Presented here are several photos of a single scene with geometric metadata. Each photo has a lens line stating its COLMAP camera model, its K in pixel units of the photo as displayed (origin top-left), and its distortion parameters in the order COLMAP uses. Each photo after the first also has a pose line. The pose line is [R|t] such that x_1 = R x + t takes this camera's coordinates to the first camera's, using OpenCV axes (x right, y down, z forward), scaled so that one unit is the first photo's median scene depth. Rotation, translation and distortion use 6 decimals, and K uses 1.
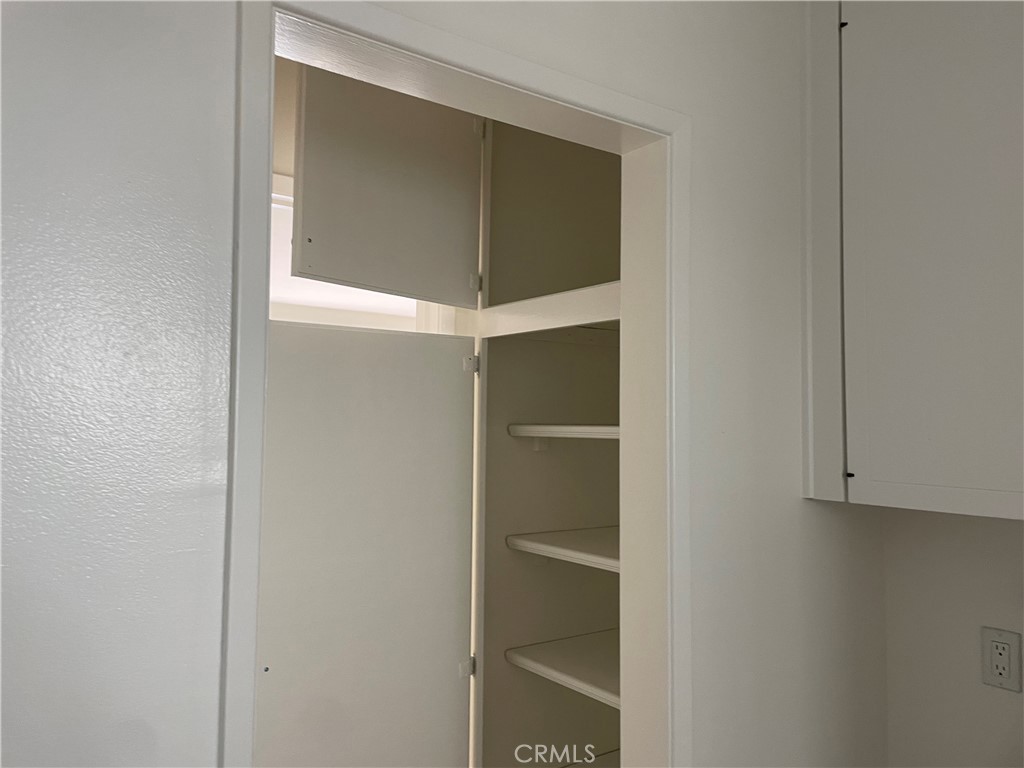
lens RADIAL K [[774.1, 0, 515.2], [0, 774.1, 381.0], [0, 0, 1]] dist [0.175622, -0.246472]
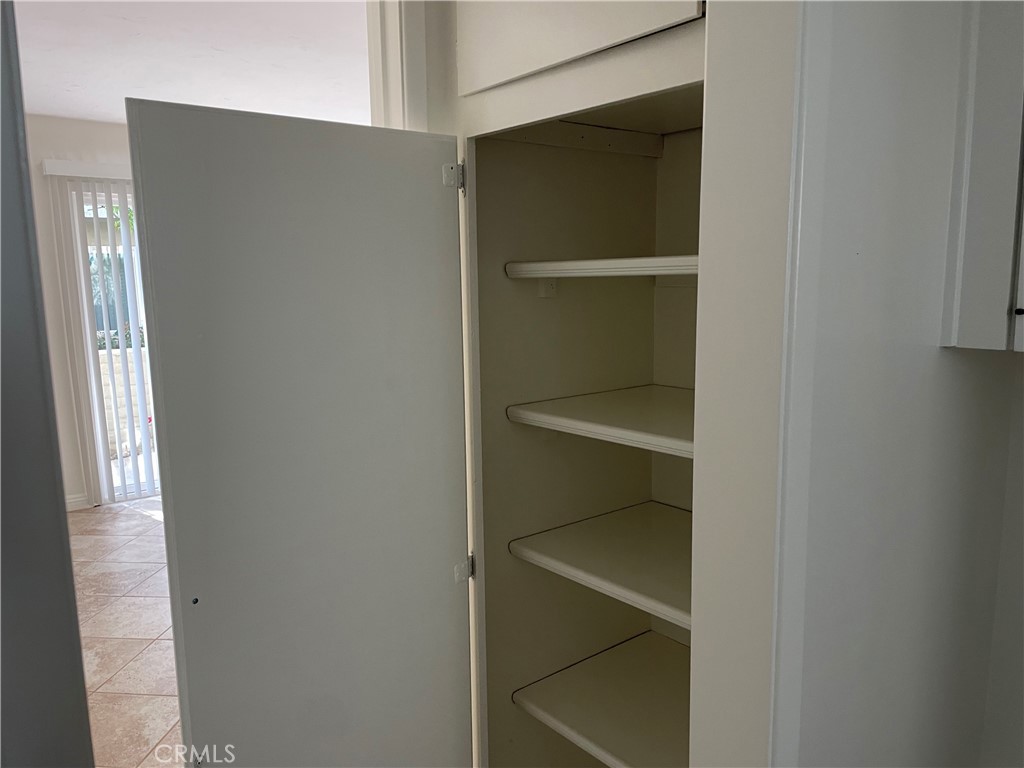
lens RADIAL K [[774.1, 0, 515.2], [0, 774.1, 381.0], [0, 0, 1]] dist [0.175622, -0.246472]
pose [[0.994171, -0.035603, 0.101769, -0.083311], [0.015332, 0.980997, 0.193414, 0.025338], [-0.106722, -0.190726, 0.975825, 0.260650]]
